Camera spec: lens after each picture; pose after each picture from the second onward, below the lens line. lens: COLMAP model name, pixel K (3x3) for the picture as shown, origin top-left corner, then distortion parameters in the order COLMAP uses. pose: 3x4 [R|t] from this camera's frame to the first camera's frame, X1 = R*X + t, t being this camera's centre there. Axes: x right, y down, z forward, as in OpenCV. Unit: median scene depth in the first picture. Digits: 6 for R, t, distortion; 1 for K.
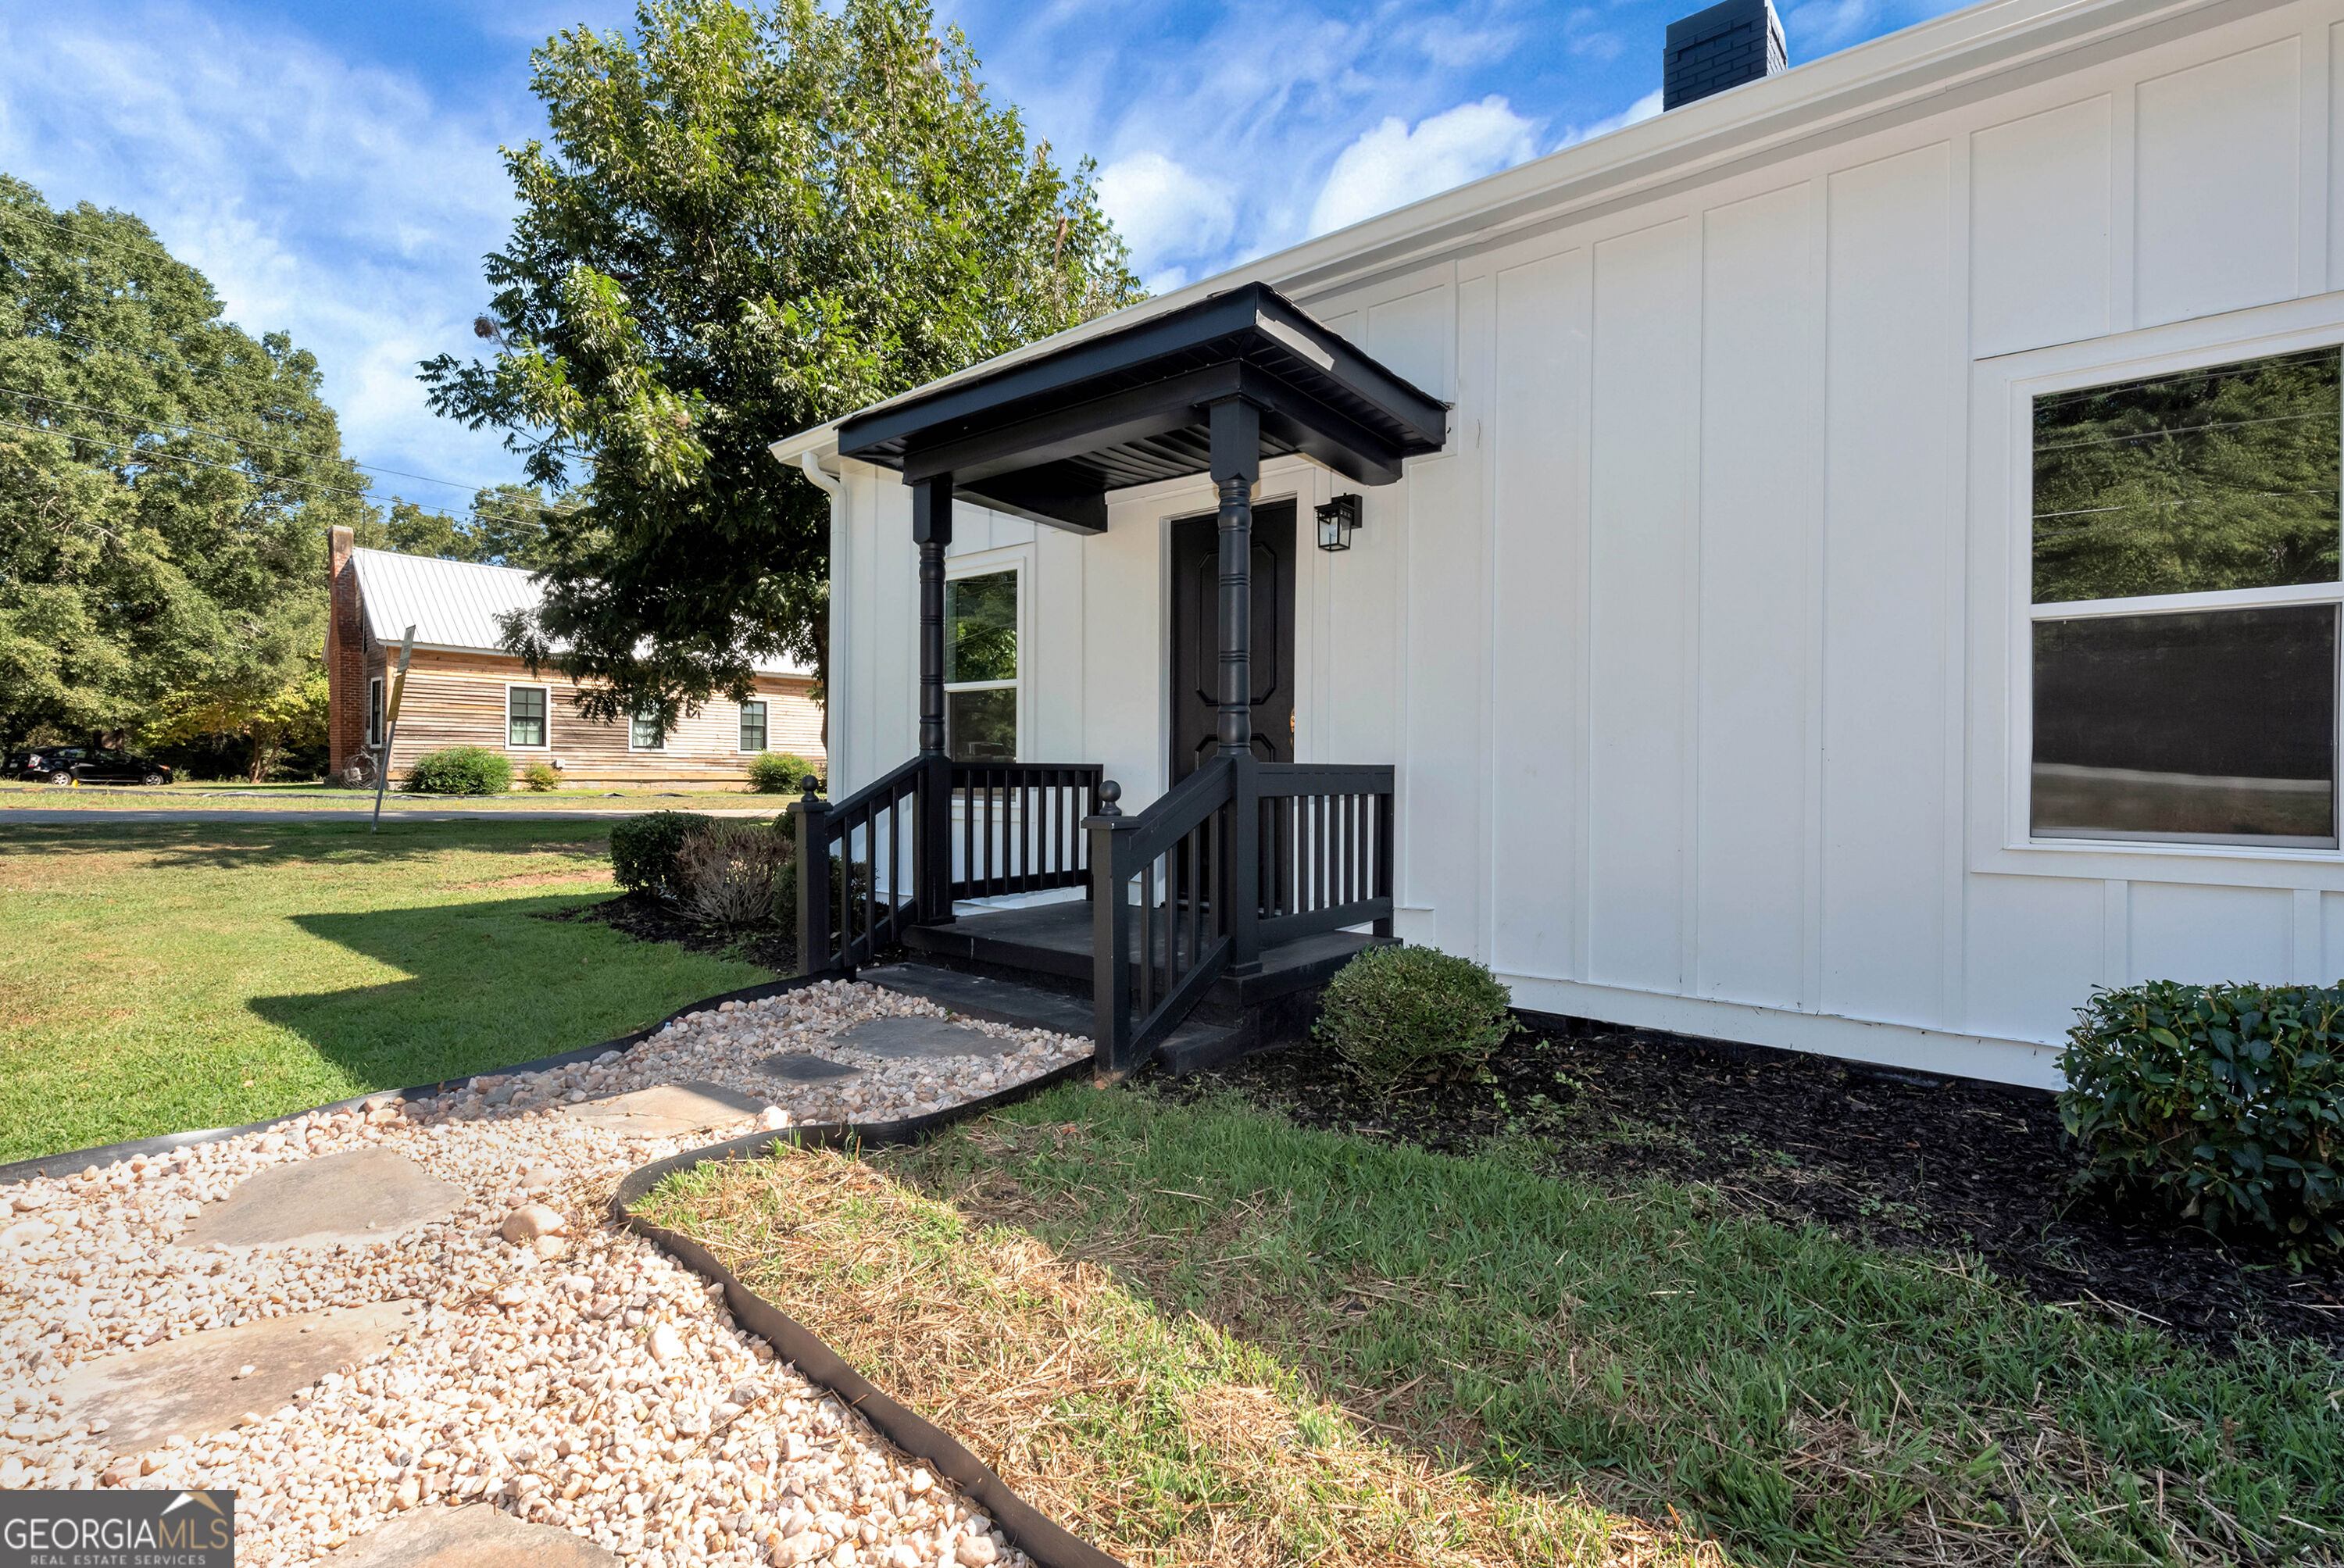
lens RADIAL K [[1062.2, 0, 1180.7], [0, 1062.2, 786.4], [0, 0, 1]] dist [0.003059, -0.000057]
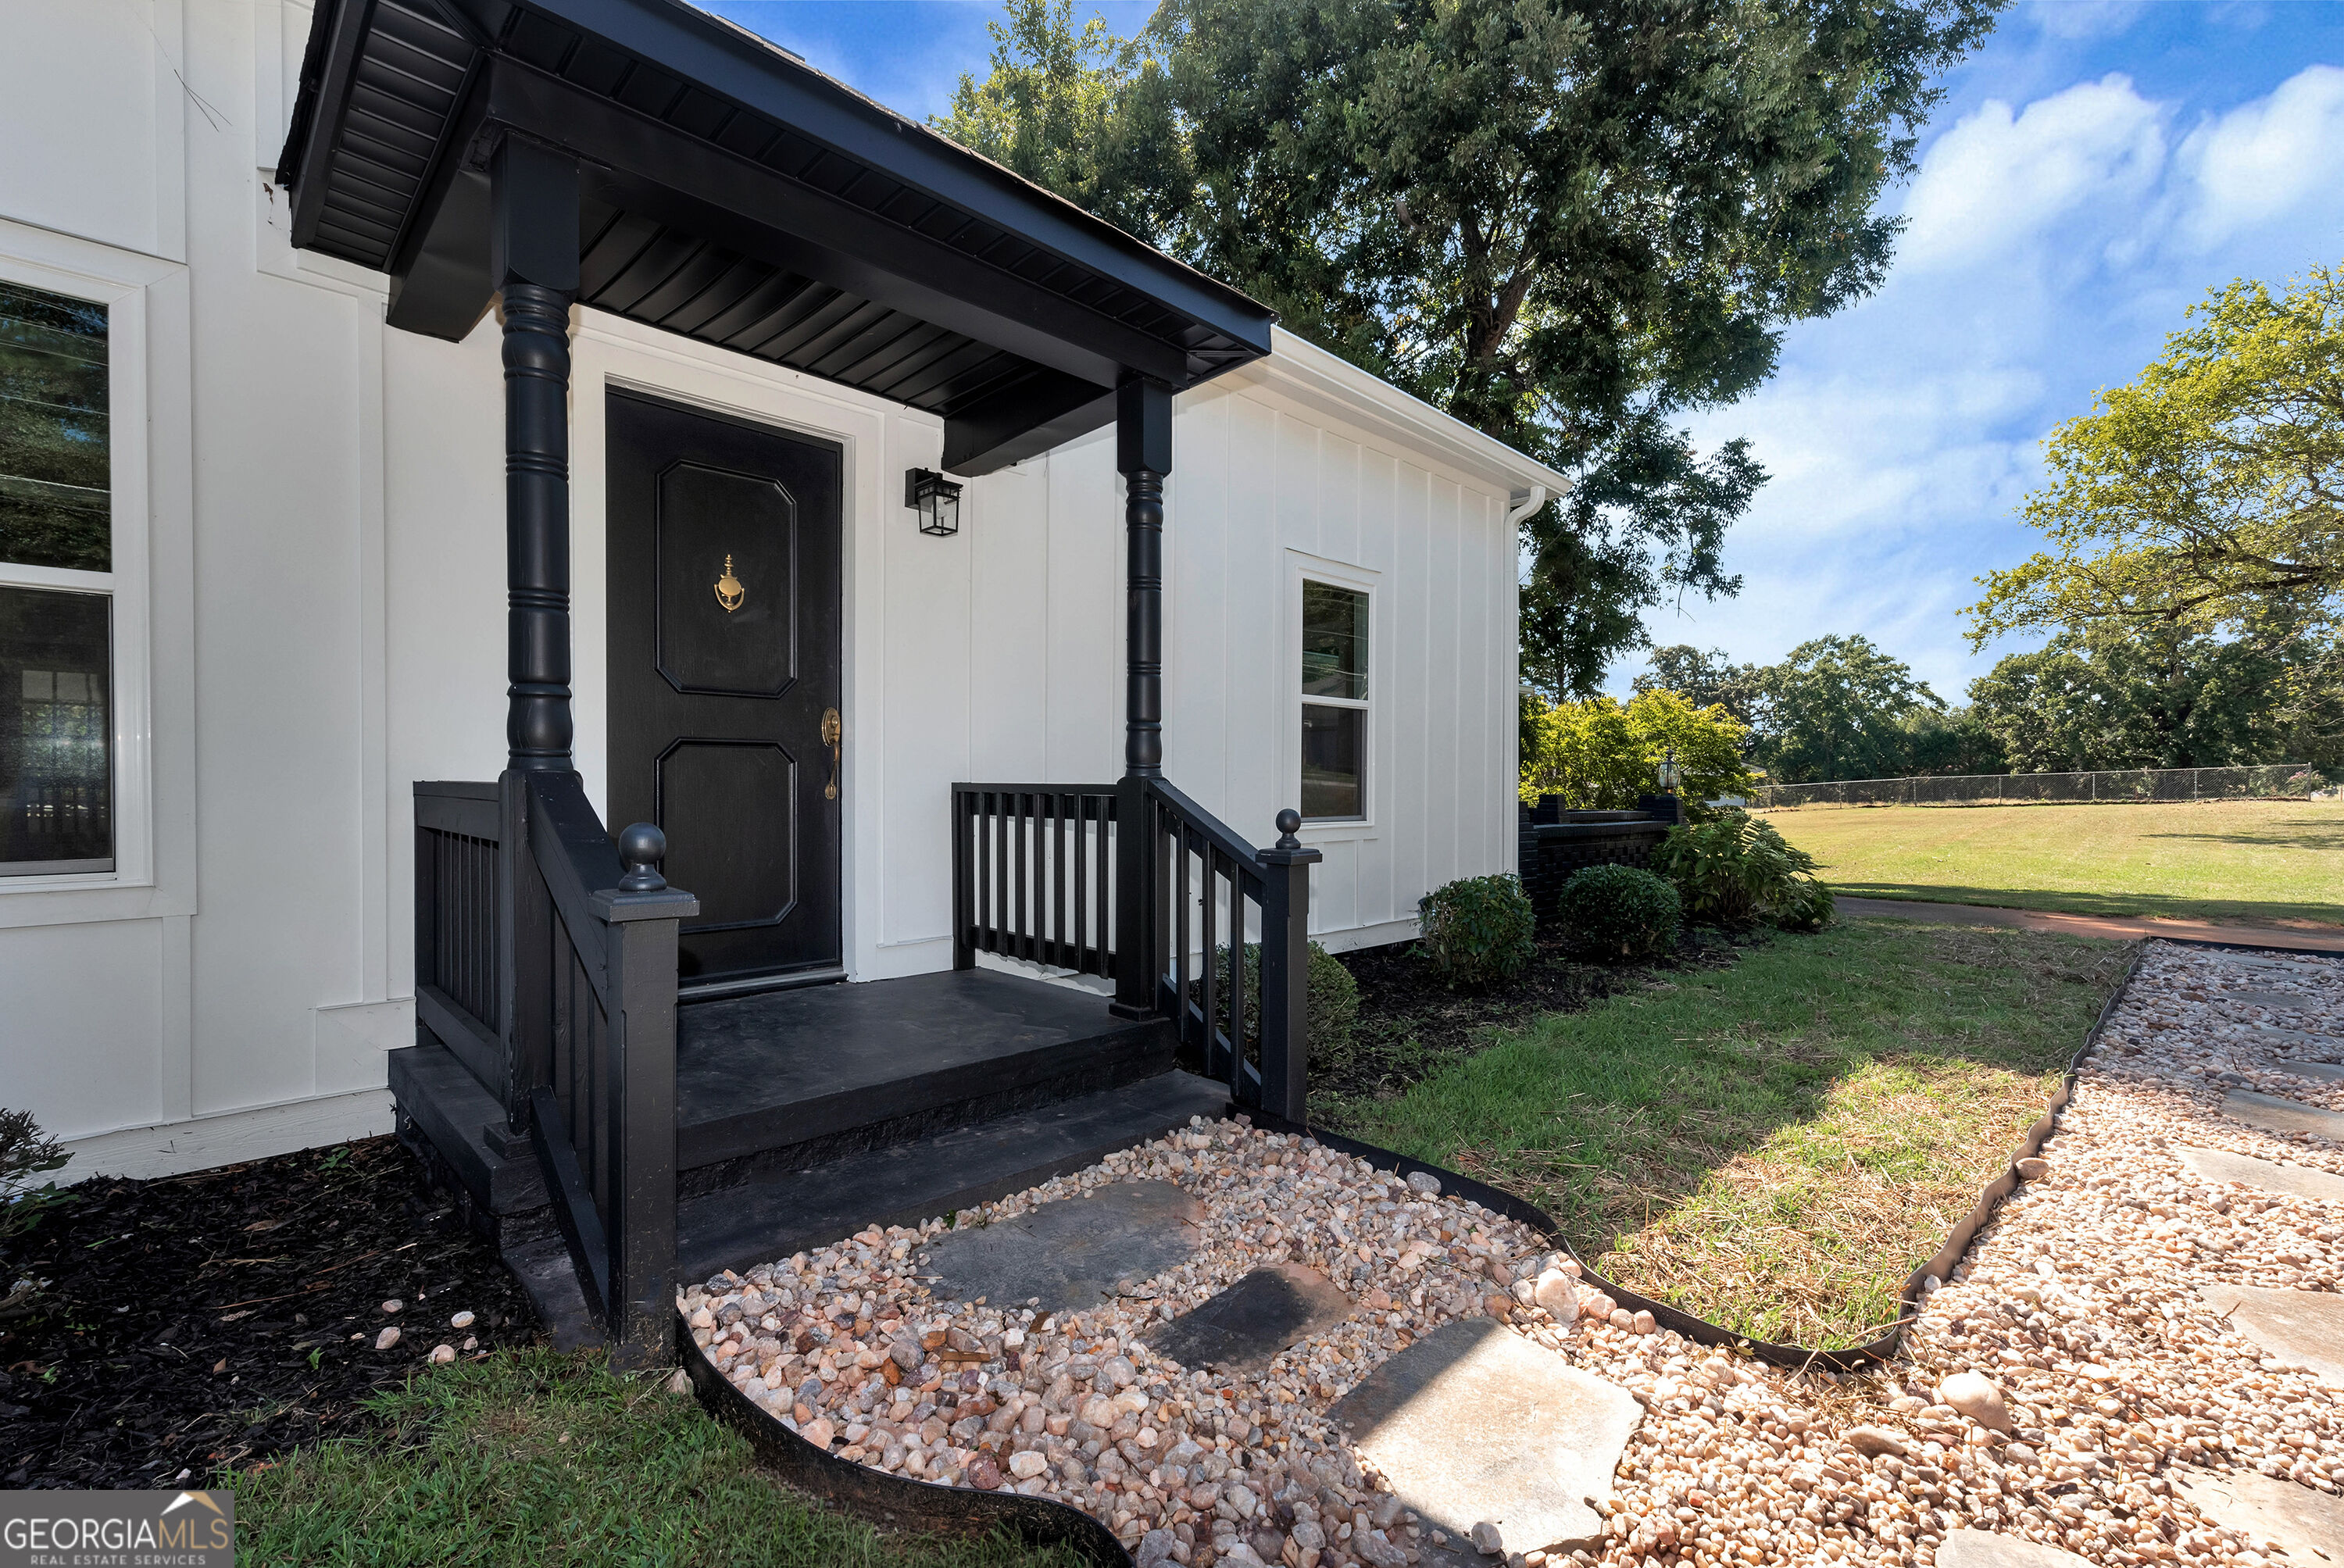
lens RADIAL K [[1062.2, 0, 1180.7], [0, 1062.2, 786.4], [0, 0, 1]] dist [0.003059, -0.000057]
pose [[0.067476, -0.015769, 0.997596, -0.895080], [-0.002717, 0.999868, 0.015989, -0.037102], [-0.997717, -0.003789, 0.067424, 0.953155]]
